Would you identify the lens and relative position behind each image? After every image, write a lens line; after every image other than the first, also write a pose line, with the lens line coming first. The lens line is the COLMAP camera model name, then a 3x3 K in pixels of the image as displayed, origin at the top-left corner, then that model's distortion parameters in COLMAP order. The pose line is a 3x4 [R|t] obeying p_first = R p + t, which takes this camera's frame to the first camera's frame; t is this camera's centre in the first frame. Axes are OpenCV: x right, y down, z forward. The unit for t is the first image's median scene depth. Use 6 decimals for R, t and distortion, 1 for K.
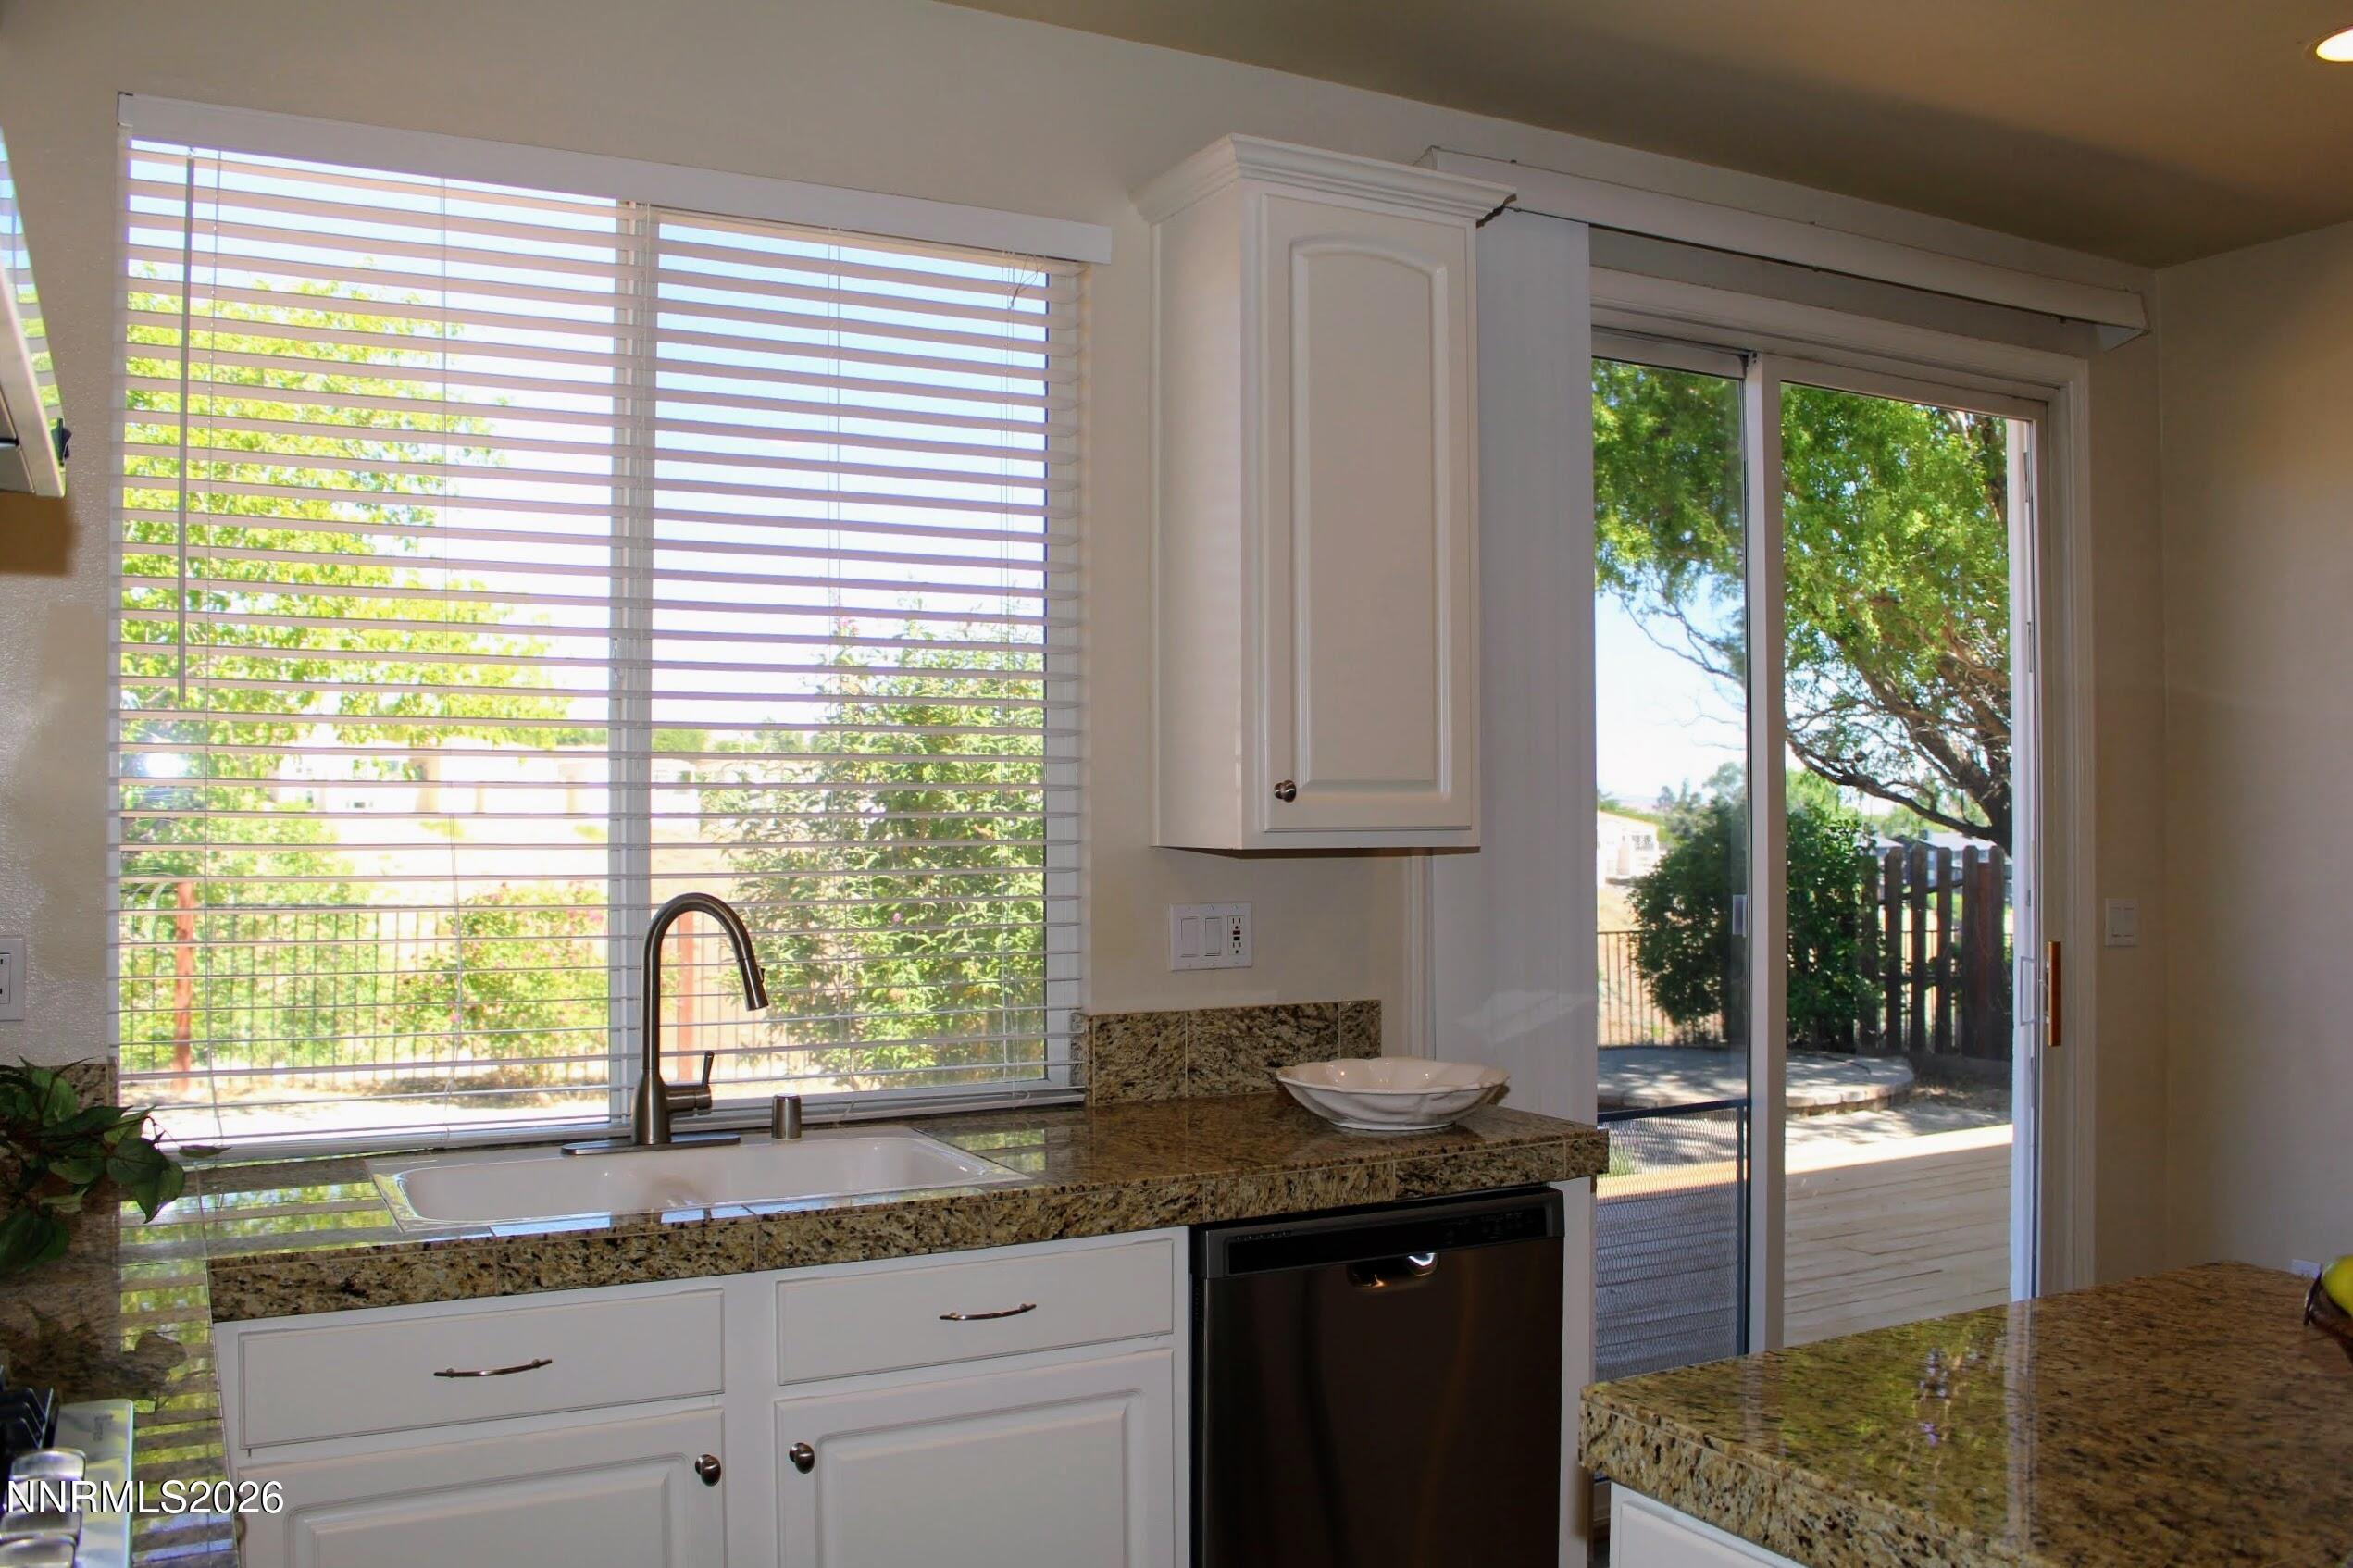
lens RADIAL K [[1983.8, 0, 1176.5], [0, 1983.8, 784.0], [0, 0, 1]] dist [-0.155243, 0.124183]
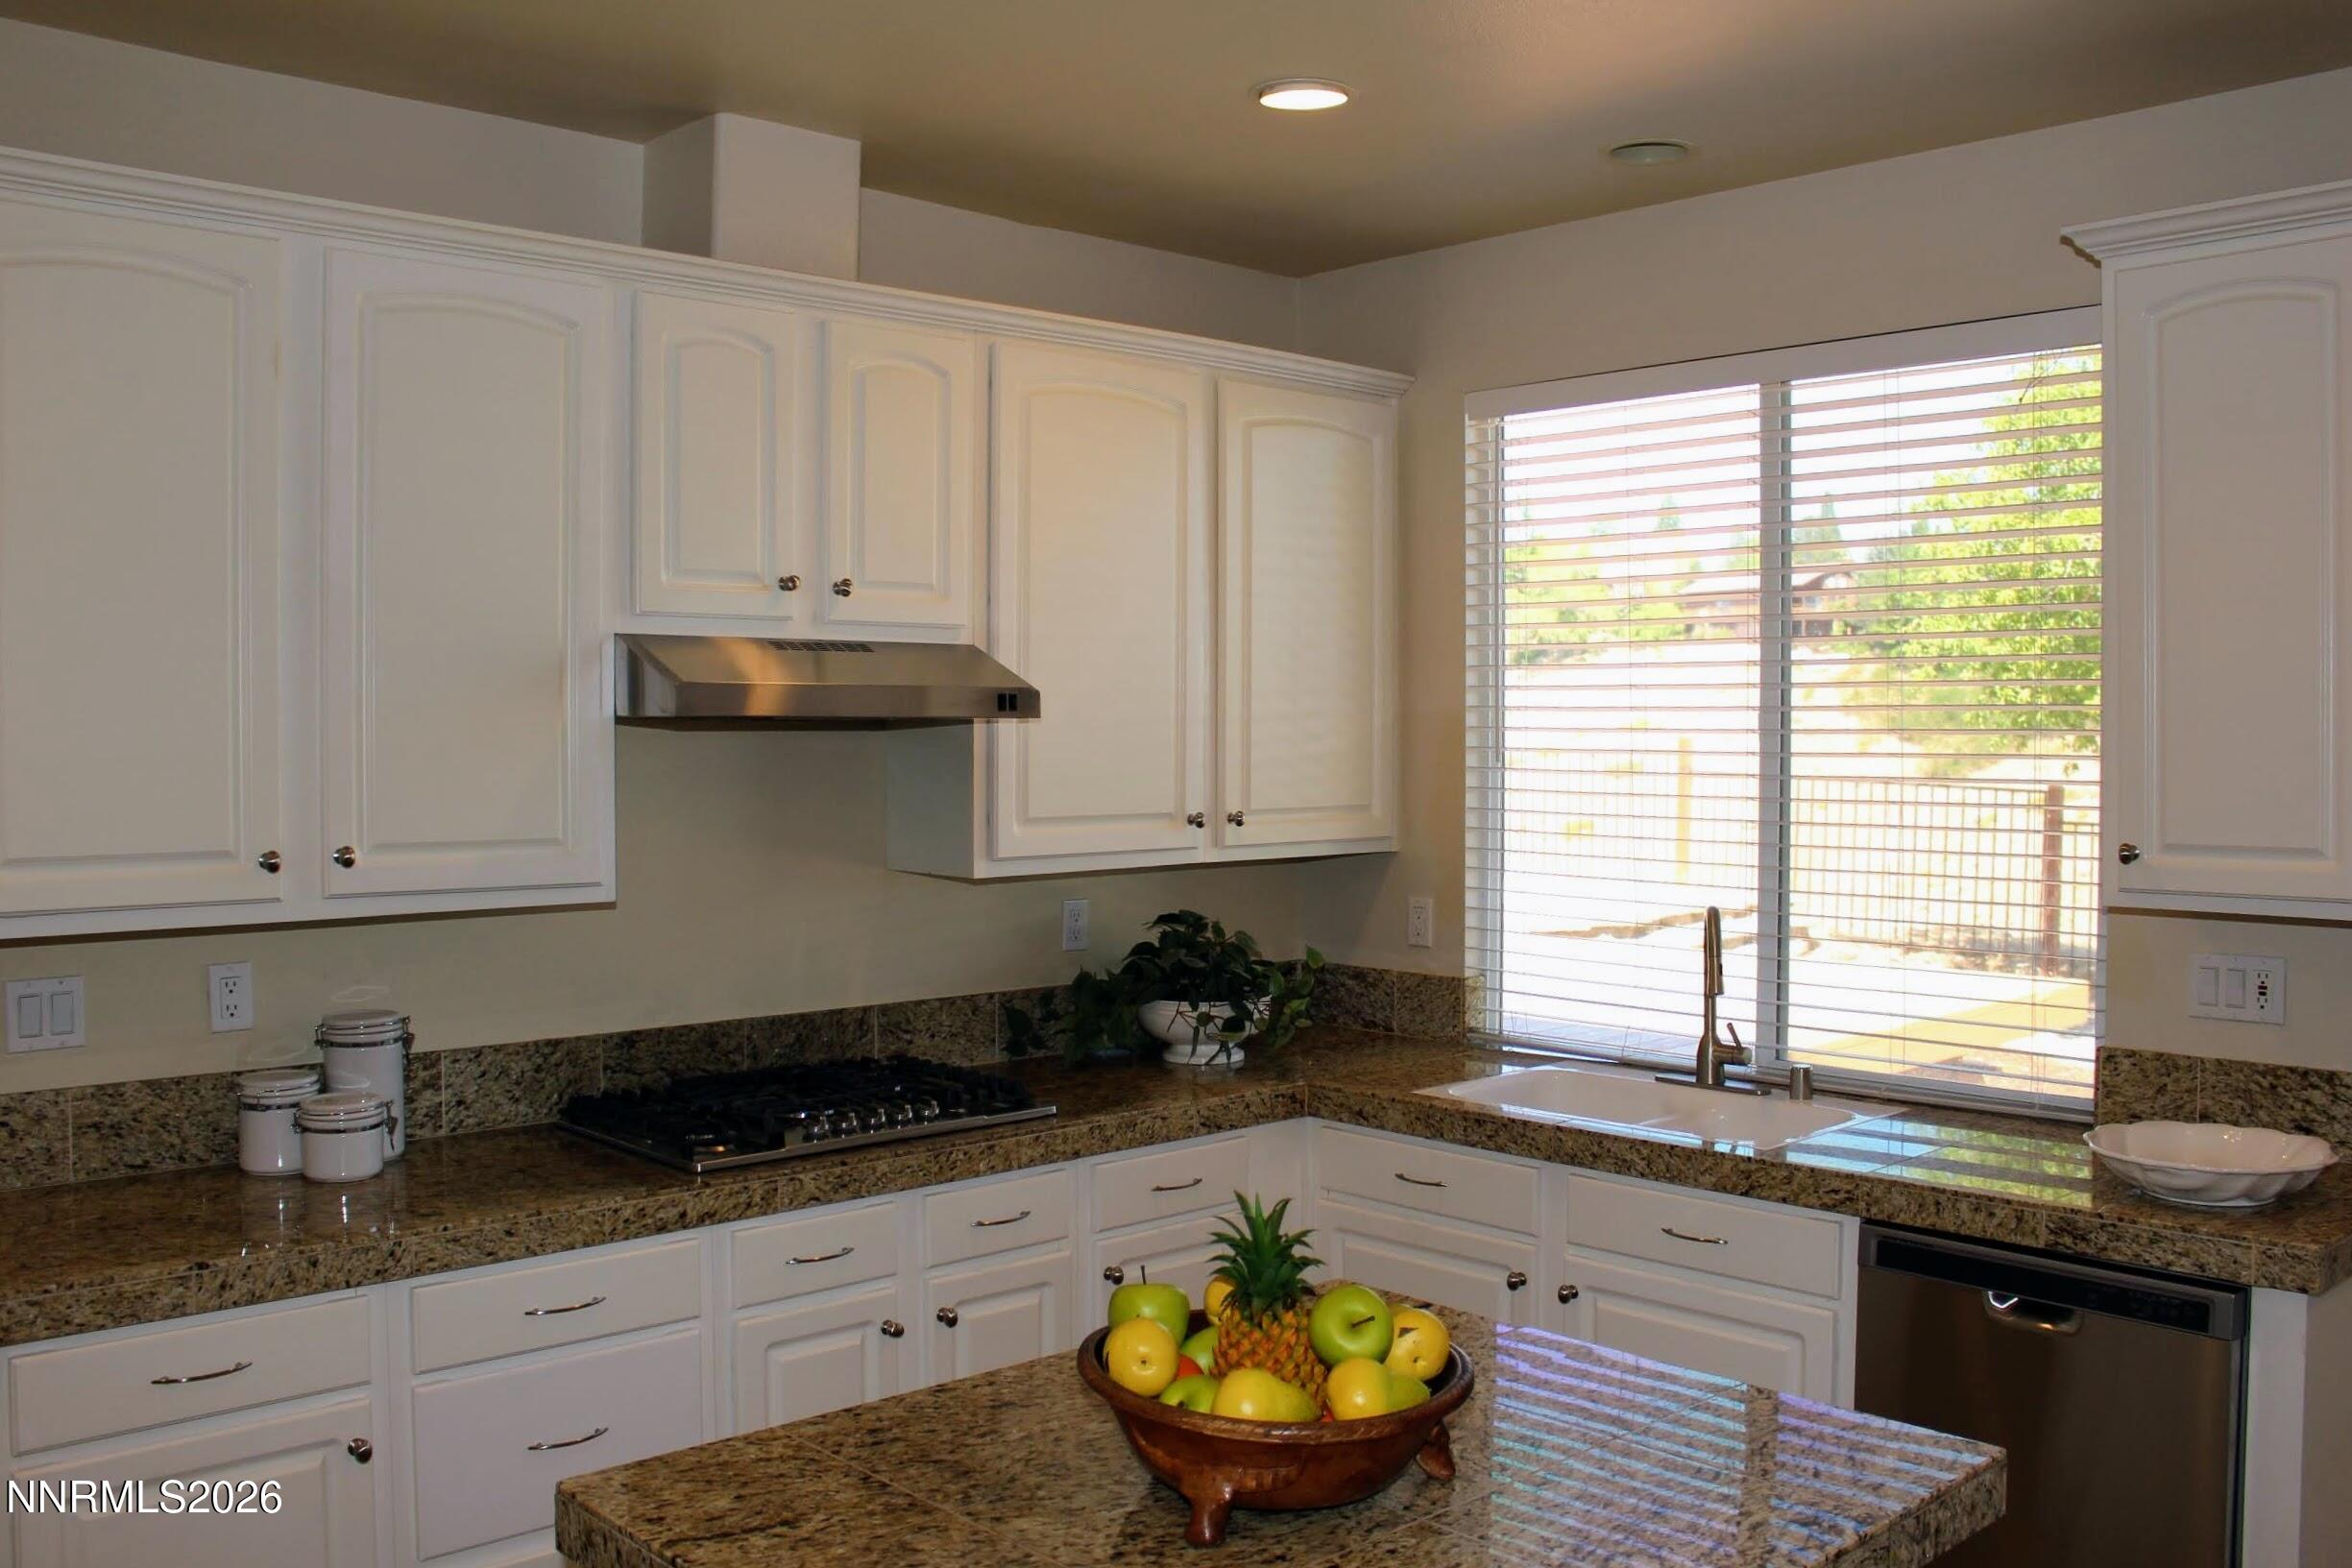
lens RADIAL K [[2052.2, 0, 1212.6], [0, 2052.2, 780.8], [0, 0, 1]] dist [-0.166703, 0.122649]
pose [[0.270261, 0.028904, -0.962353, 1.006536], [0.012016, 0.999370, 0.033390, -0.081365], [0.962712, -0.020588, 0.269743, 0.281590]]
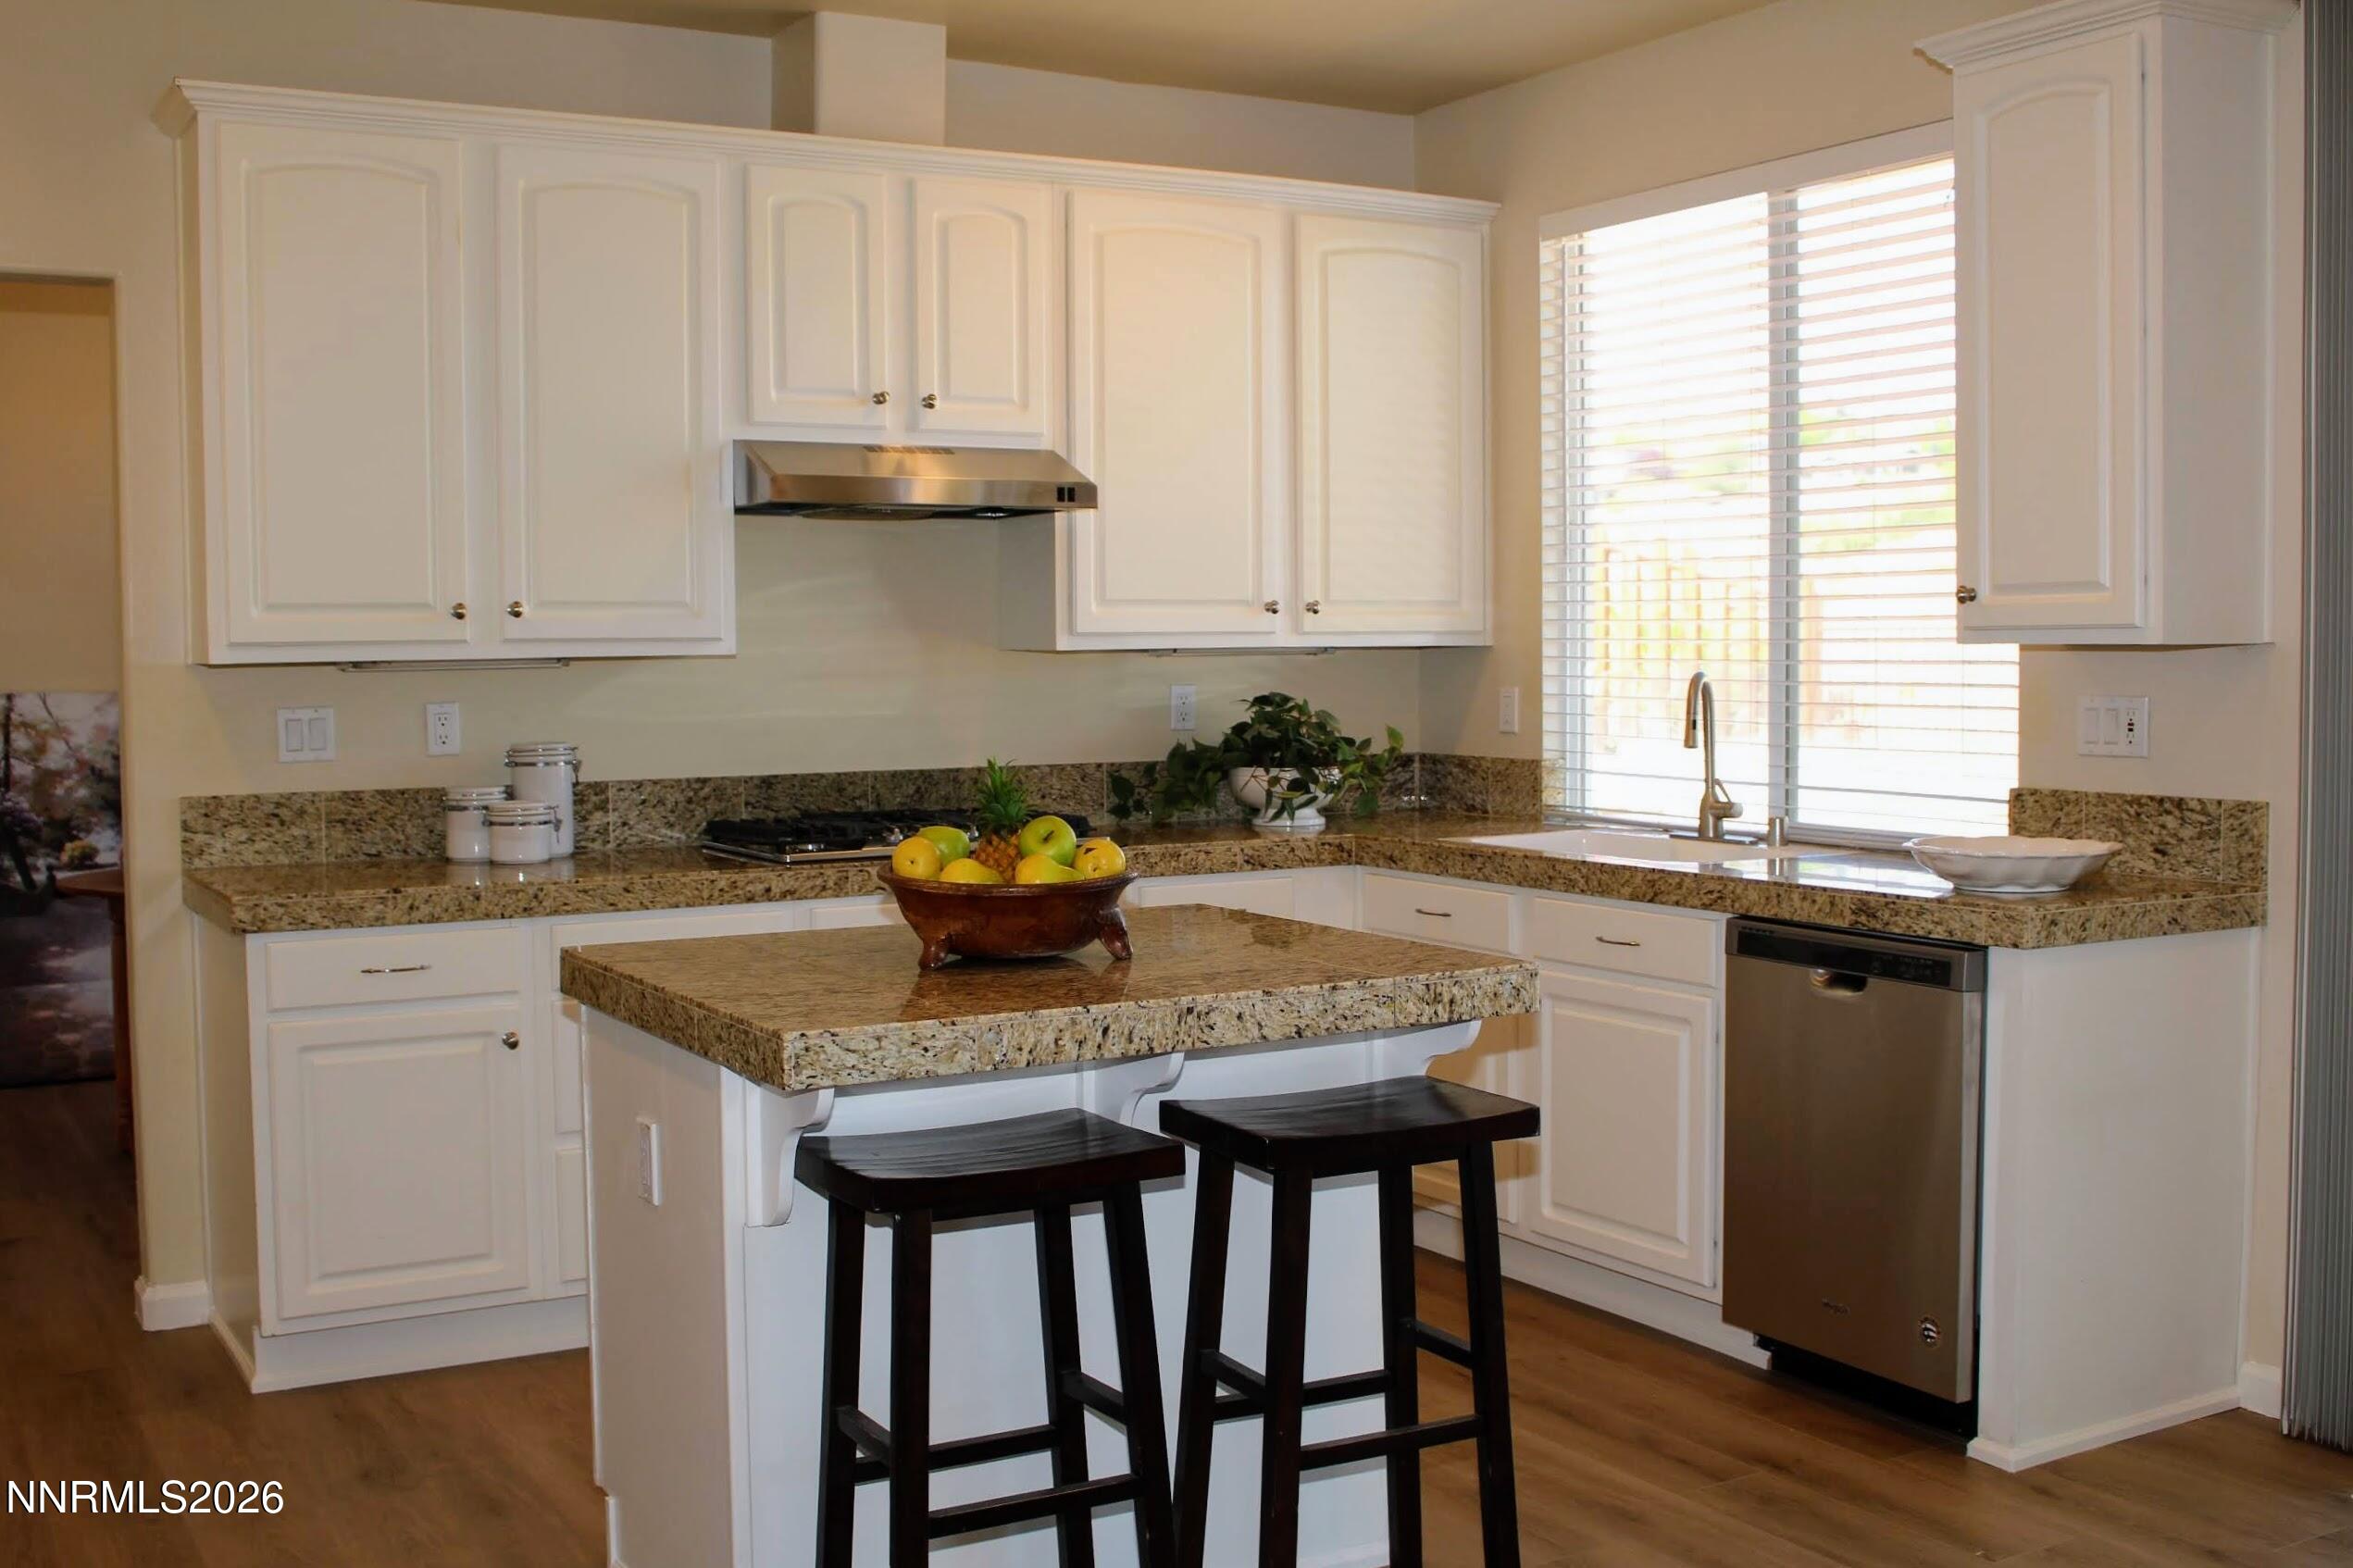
lens RADIAL K [[2465.7, 0, 1236.5], [0, 2465.7, 820.9], [0, 0, 1]] dist [-0.138647, 0.040867]
pose [[0.058669, 0.073053, -0.995601, 1.597426], [0.022301, 0.996974, 0.074468, 0.021980], [0.998028, -0.026572, 0.056863, 0.527374]]
